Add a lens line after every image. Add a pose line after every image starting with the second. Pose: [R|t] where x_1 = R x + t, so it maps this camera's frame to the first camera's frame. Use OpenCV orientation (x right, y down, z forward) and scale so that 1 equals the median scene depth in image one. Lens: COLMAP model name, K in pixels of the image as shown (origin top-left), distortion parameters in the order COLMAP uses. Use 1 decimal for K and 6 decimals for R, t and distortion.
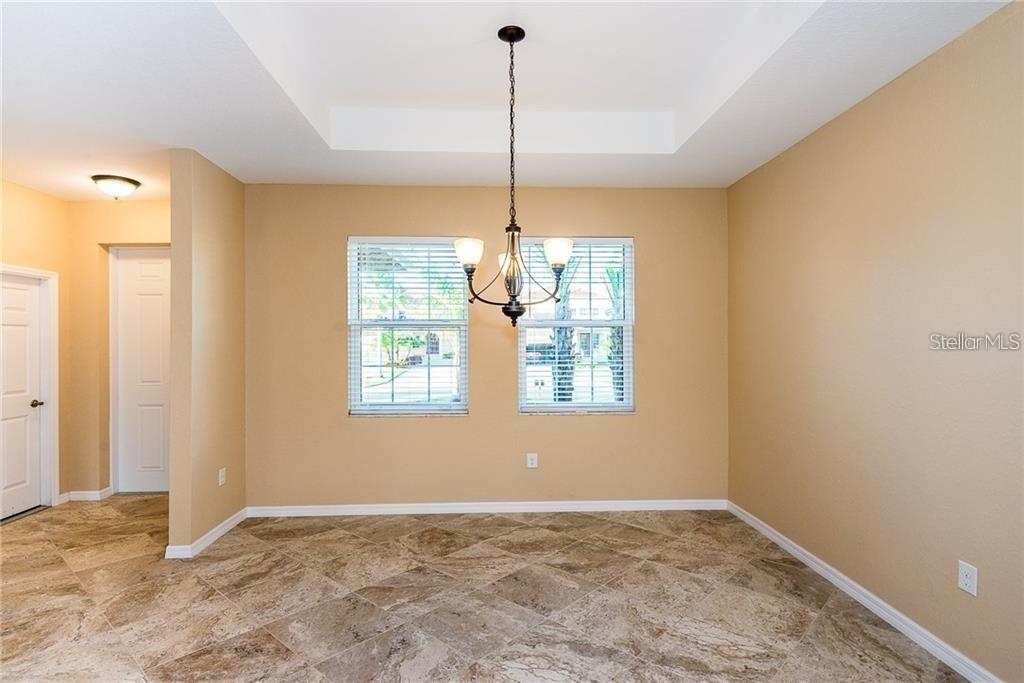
lens RADIAL K [[472.4, 0, 512.0], [0, 472.4, 341.5], [0, 0, 1]] dist [-0.000149, -0.000251]
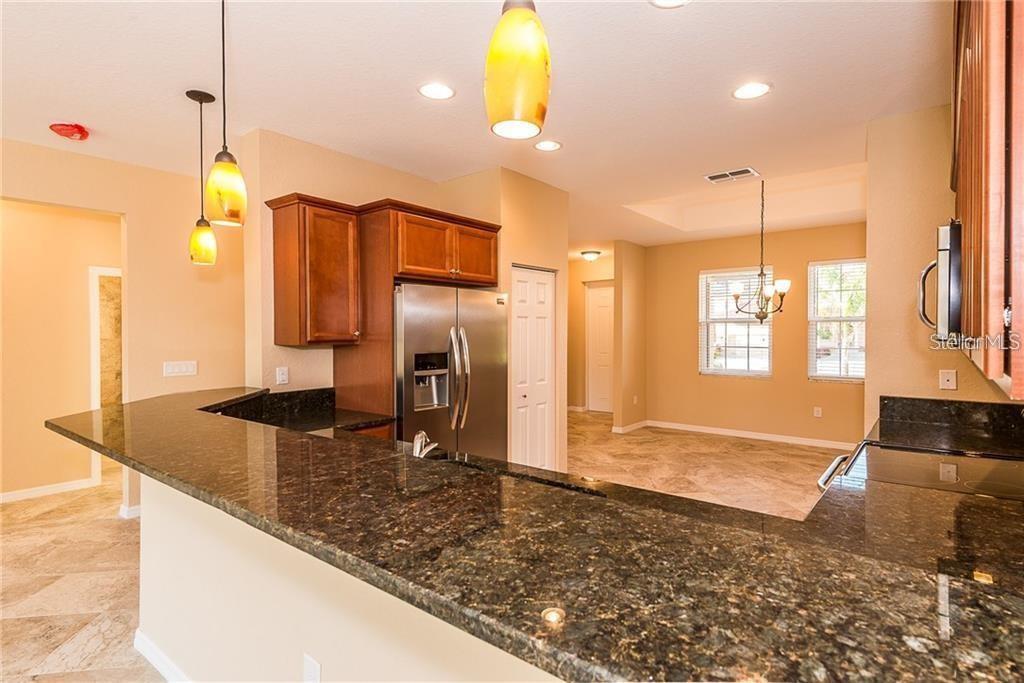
lens RADIAL K [[472.4, 0, 512.0], [0, 472.4, 341.5], [0, 0, 1]] dist [-0.000149, -0.000251]
pose [[0.684431, 0.013434, -0.728954, 0.476284], [0.000075, 0.999829, 0.018496, 0.003061], [0.729077, -0.012714, 0.684313, -0.735337]]
